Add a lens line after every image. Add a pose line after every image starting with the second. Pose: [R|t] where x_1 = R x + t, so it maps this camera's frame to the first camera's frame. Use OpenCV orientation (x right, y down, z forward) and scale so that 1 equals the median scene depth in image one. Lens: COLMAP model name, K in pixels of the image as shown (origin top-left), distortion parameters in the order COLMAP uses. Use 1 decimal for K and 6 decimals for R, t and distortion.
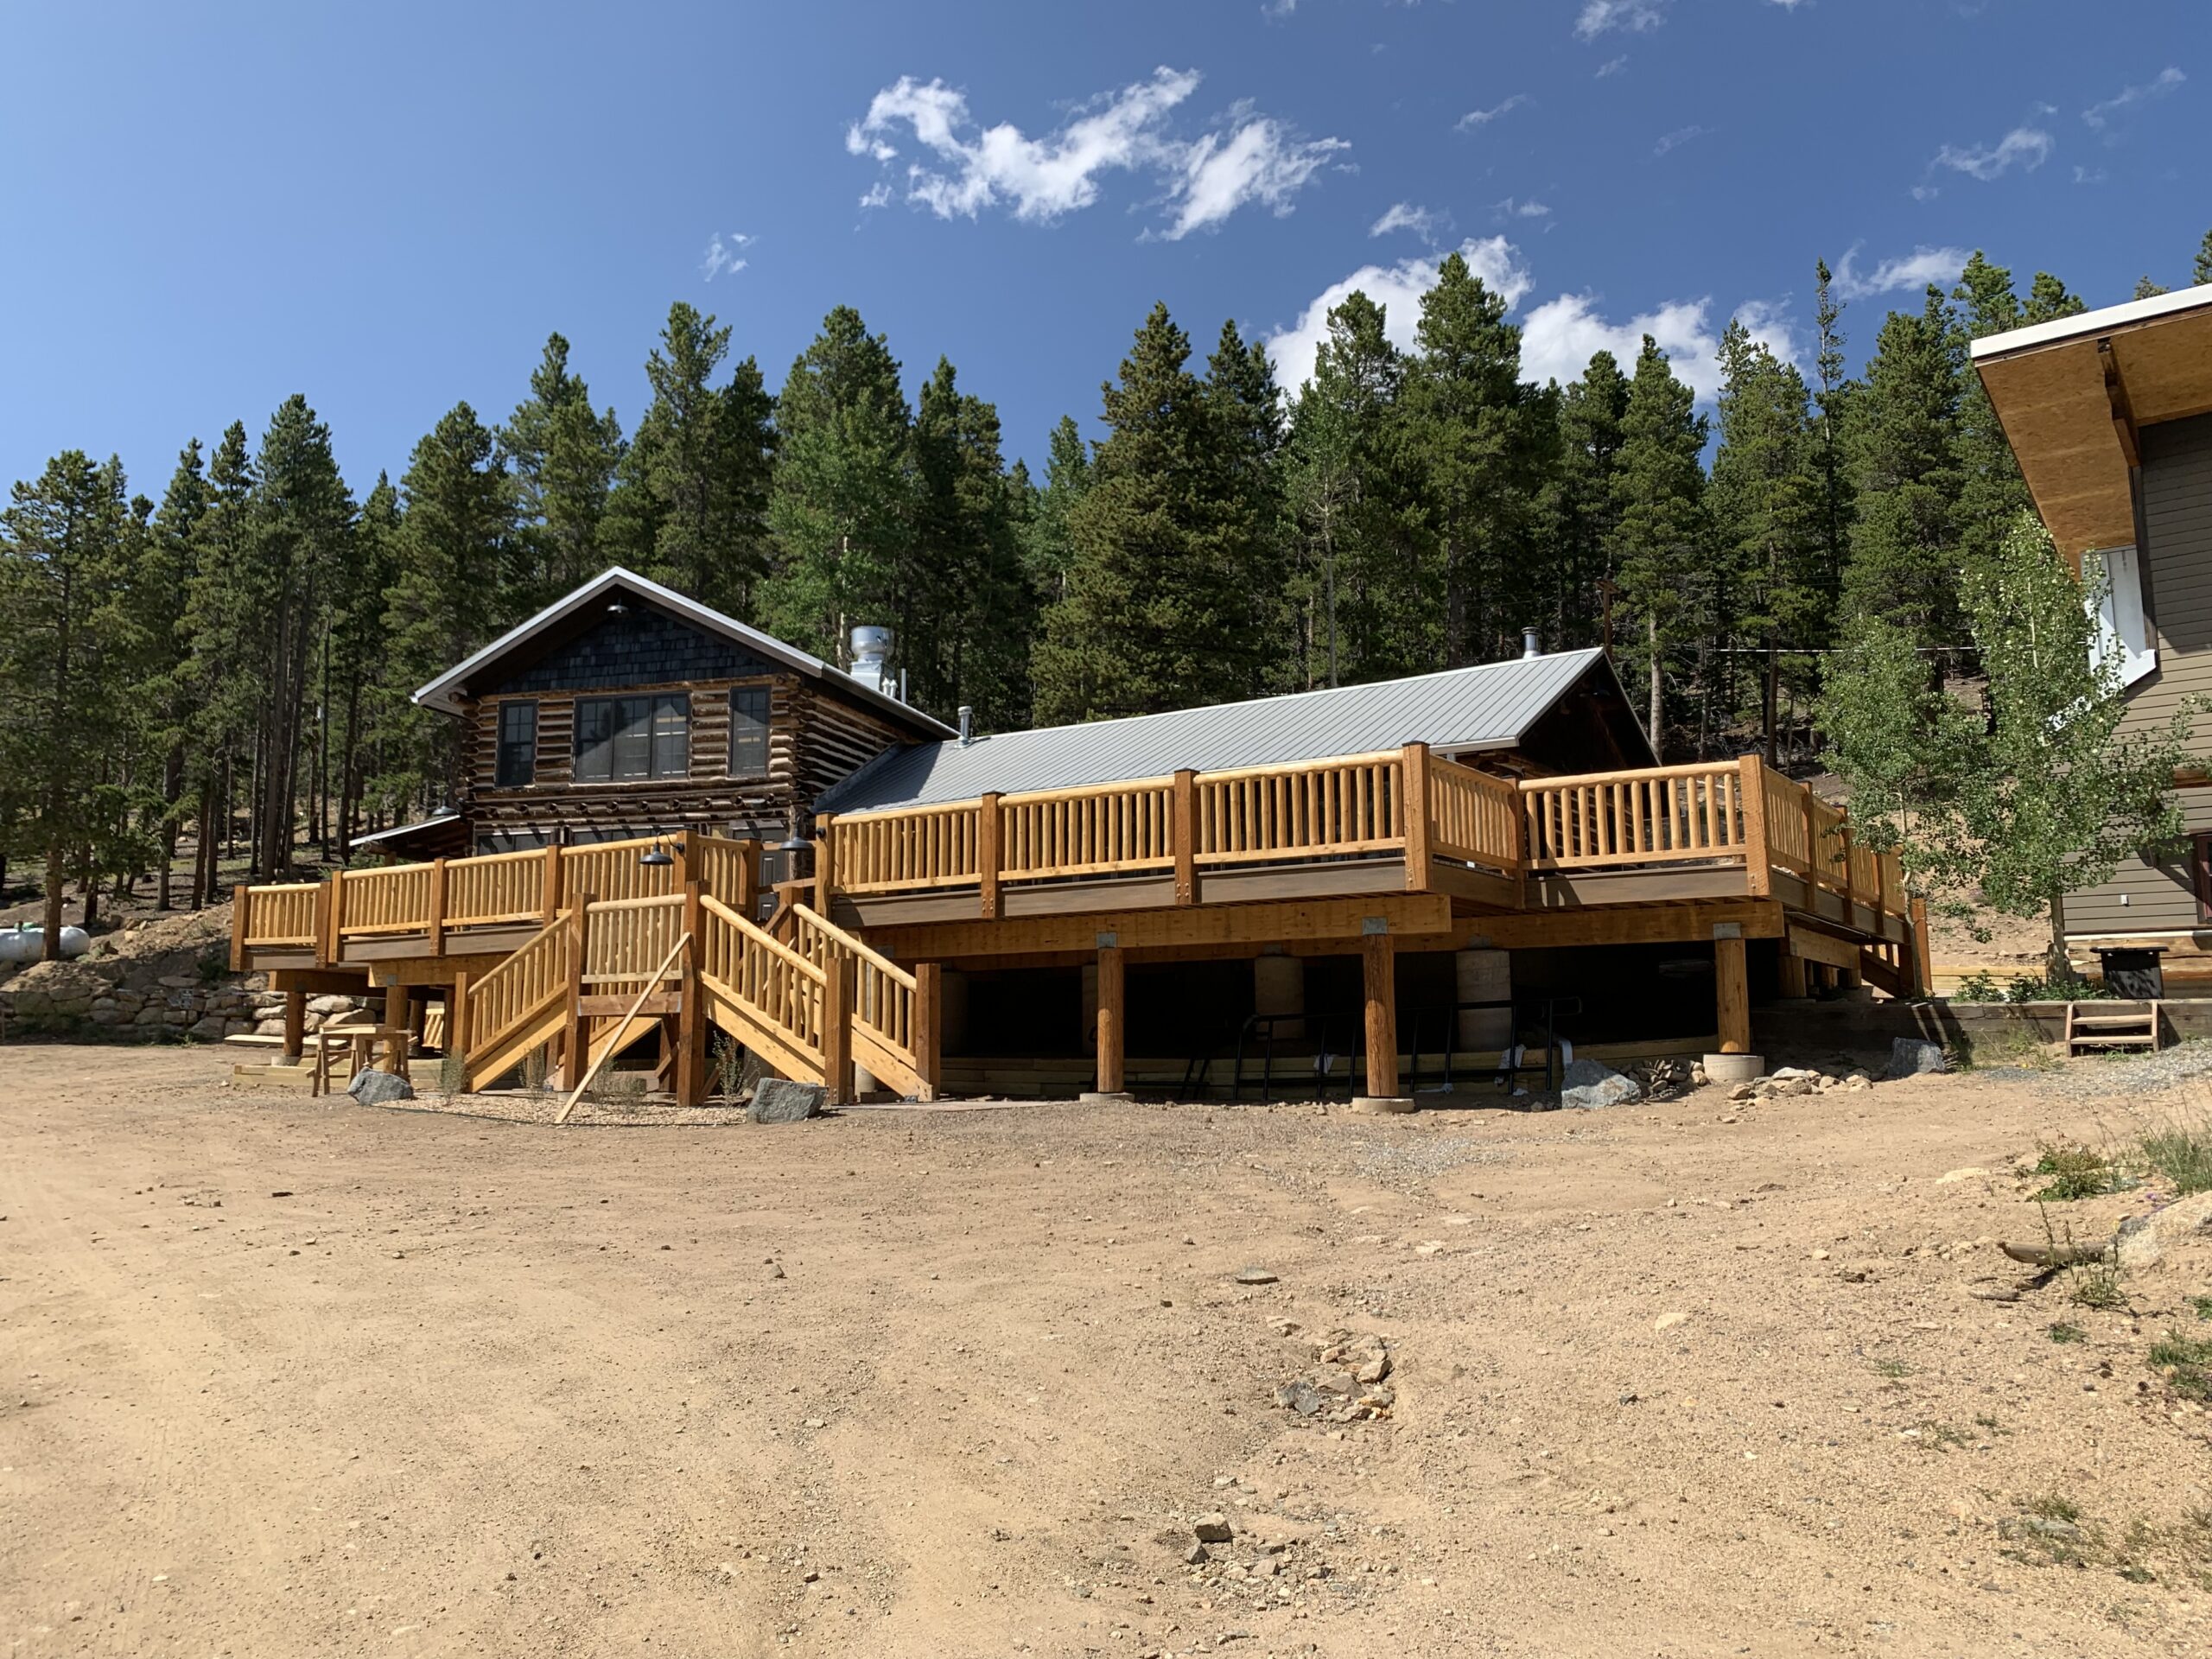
lens RADIAL K [[1641.4, 0, 1100.2], [0, 1641.4, 842.4], [0, 0, 1]] dist [0.016032, -0.006613]
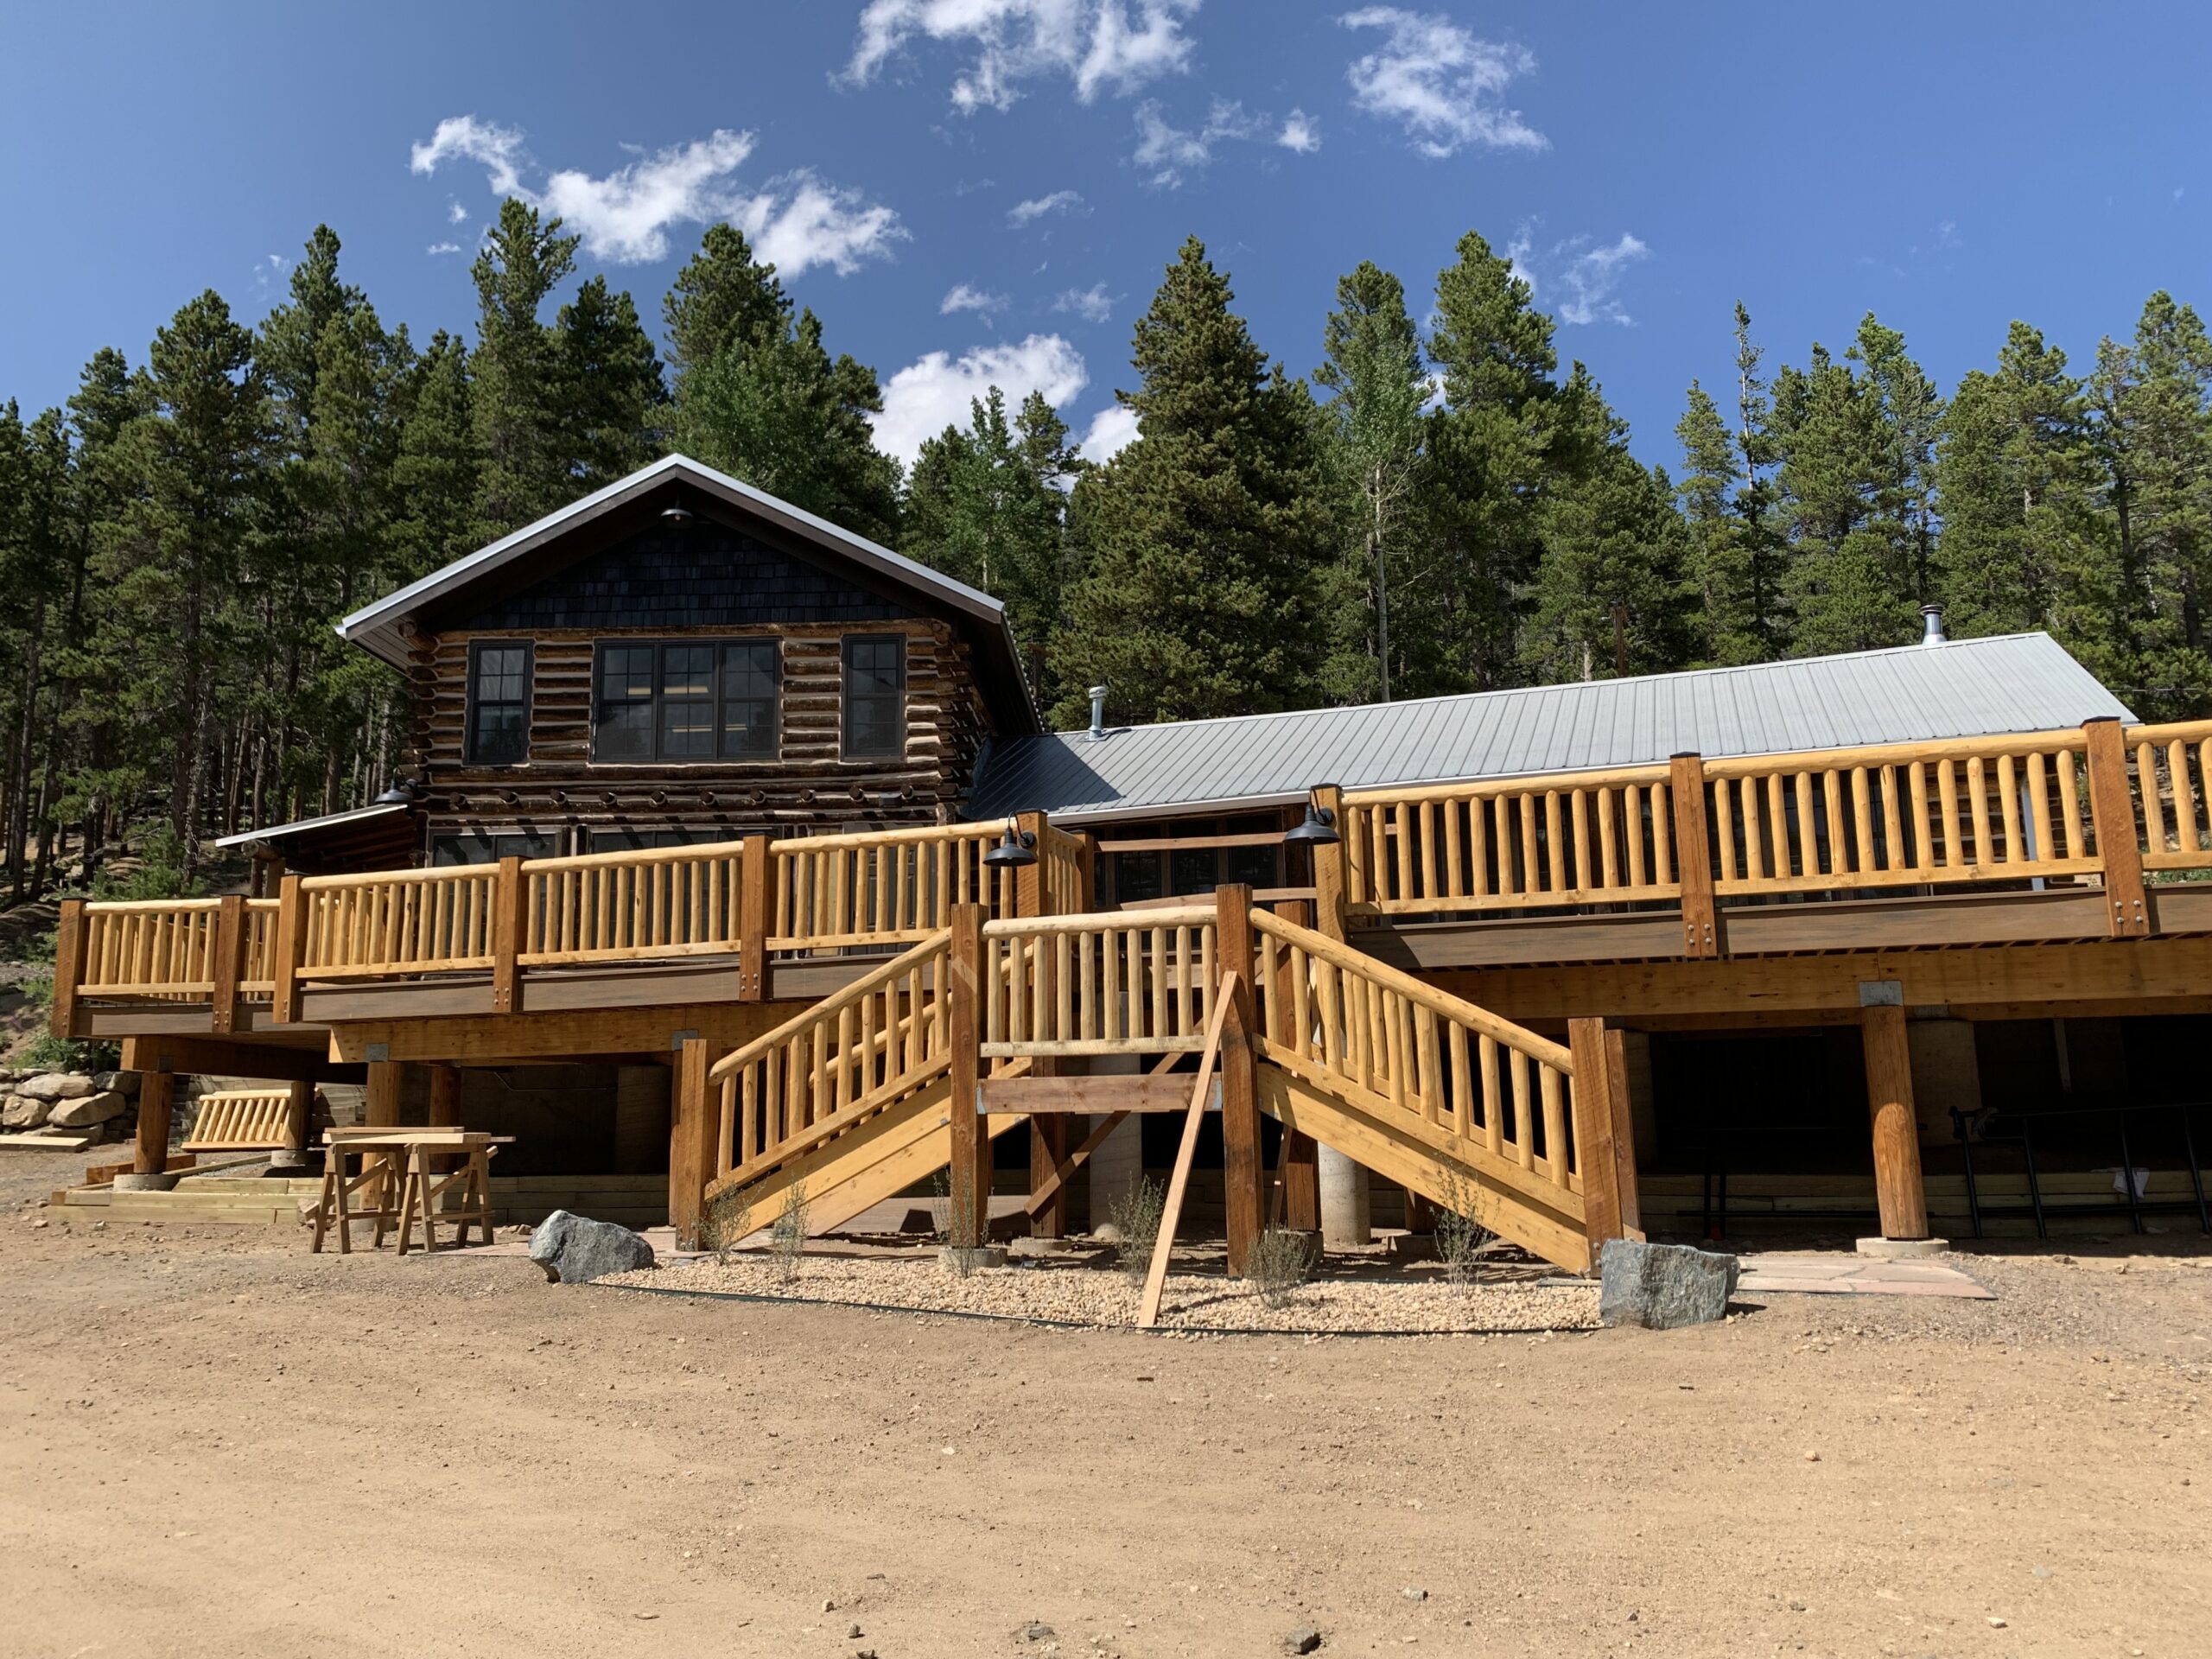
lens RADIAL K [[1670.2, 0, 1106.0], [0, 1670.2, 829.5], [0, 0, 1]] dist [-0.004306, 0.036852]
pose [[0.972421, 0.030127, 0.231278, -0.272667], [-0.019484, 0.998649, -0.048168, 0.021144], [-0.232417, 0.042334, 0.971695, 0.274495]]
